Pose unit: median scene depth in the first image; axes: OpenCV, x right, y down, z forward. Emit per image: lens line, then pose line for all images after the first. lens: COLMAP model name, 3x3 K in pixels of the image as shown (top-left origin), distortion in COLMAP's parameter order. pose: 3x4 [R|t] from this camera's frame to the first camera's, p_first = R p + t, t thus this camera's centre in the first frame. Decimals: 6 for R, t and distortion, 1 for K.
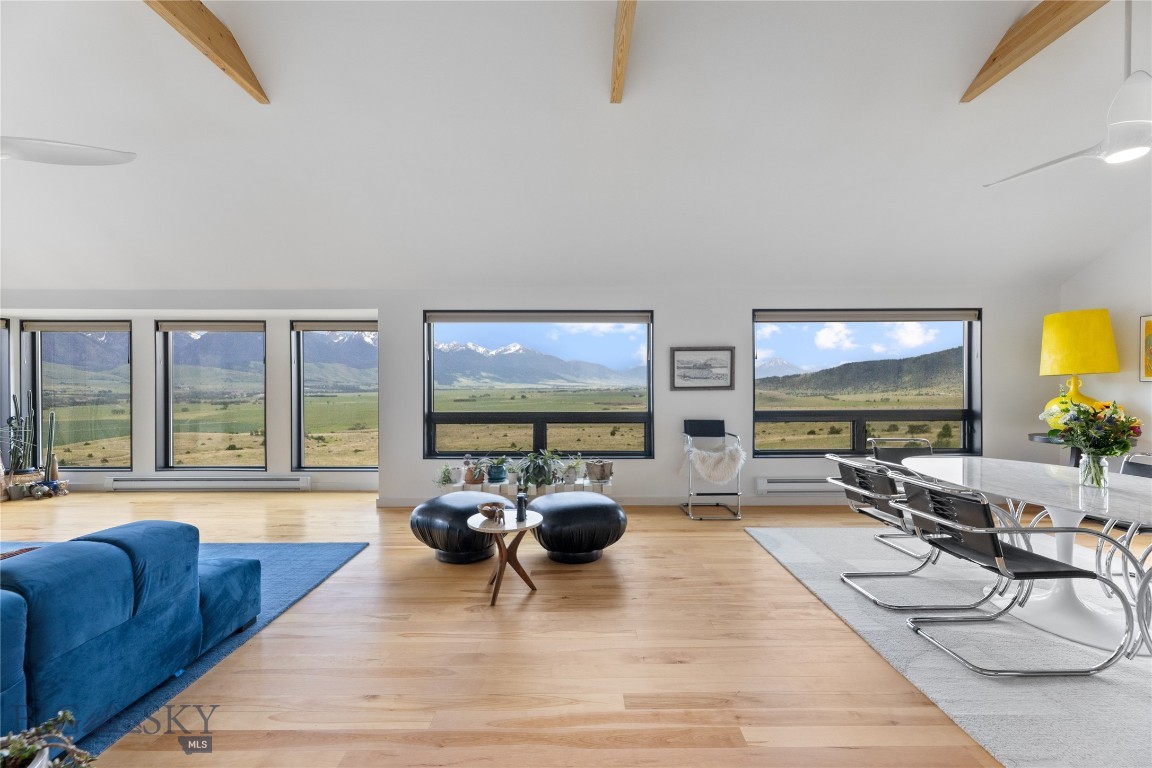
lens RADIAL K [[475.4, 0, 582.5], [0, 475.4, 381.4], [0, 0, 1]] dist [-0.000167, -0.000015]
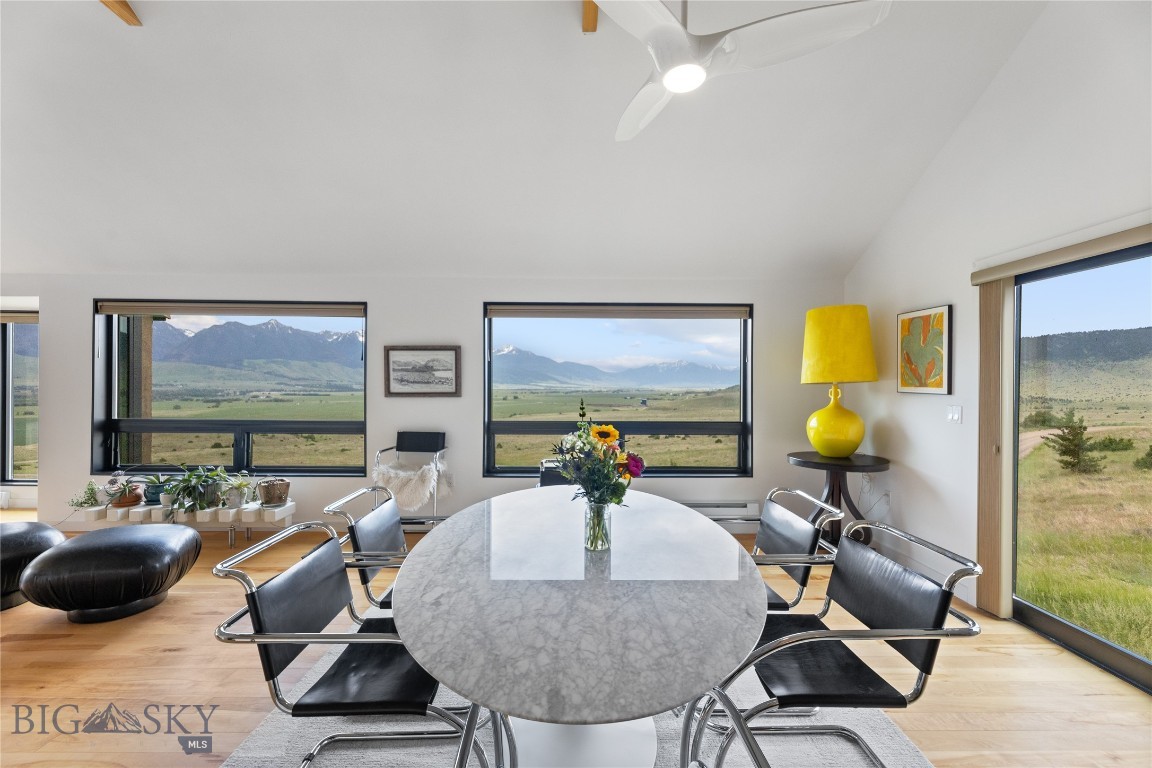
lens RADIAL K [[475.4, 0, 577.5], [0, 475.4, 385.2], [0, 0, 1]] dist [-0.000167, -0.000015]
pose [[0.999947, 0.010289, -0.000216, 0.525661], [-0.010288, 0.999935, 0.004957, -0.009180], [0.000267, -0.004955, 0.999988, 0.147143]]
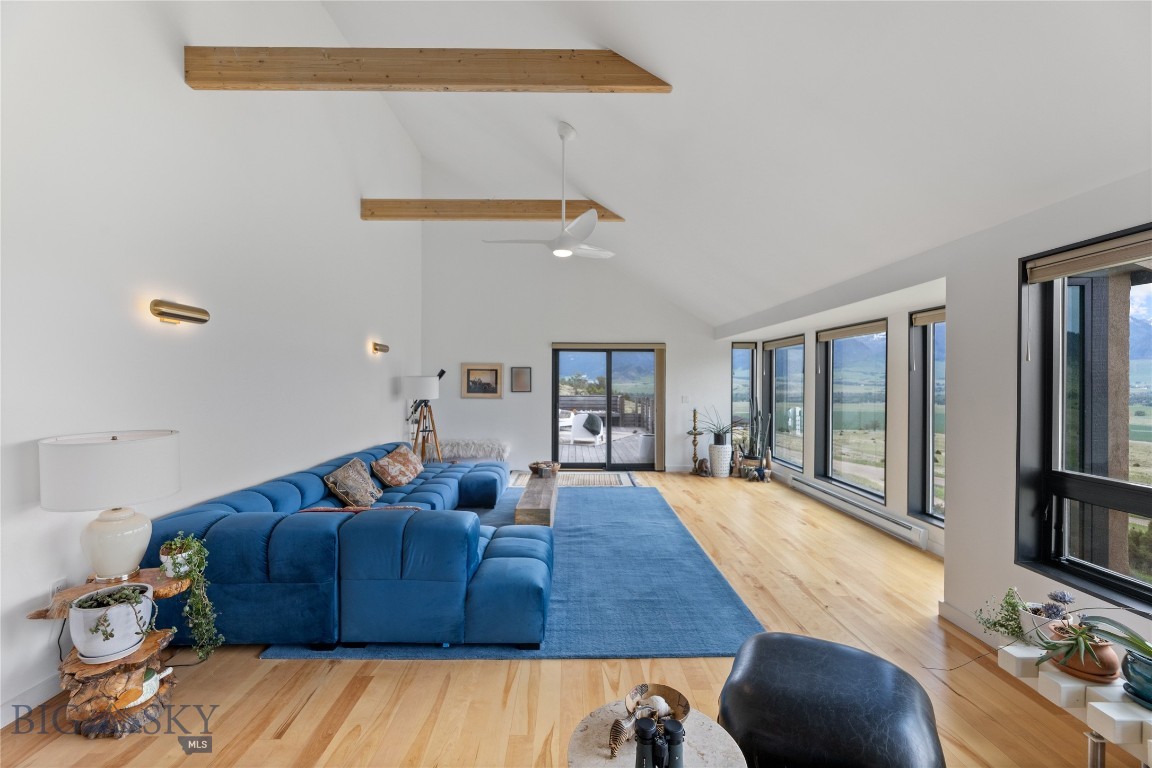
lens RADIAL K [[475.4, 0, 579.7], [0, 475.4, 384.1], [0, 0, 1]] dist [-0.000167, -0.000015]
pose [[0.003785, 0.005594, -0.999977, 0.149144], [0.002712, 0.999981, 0.005604, -0.025163], [0.999989, -0.002733, 0.003770, 0.541070]]
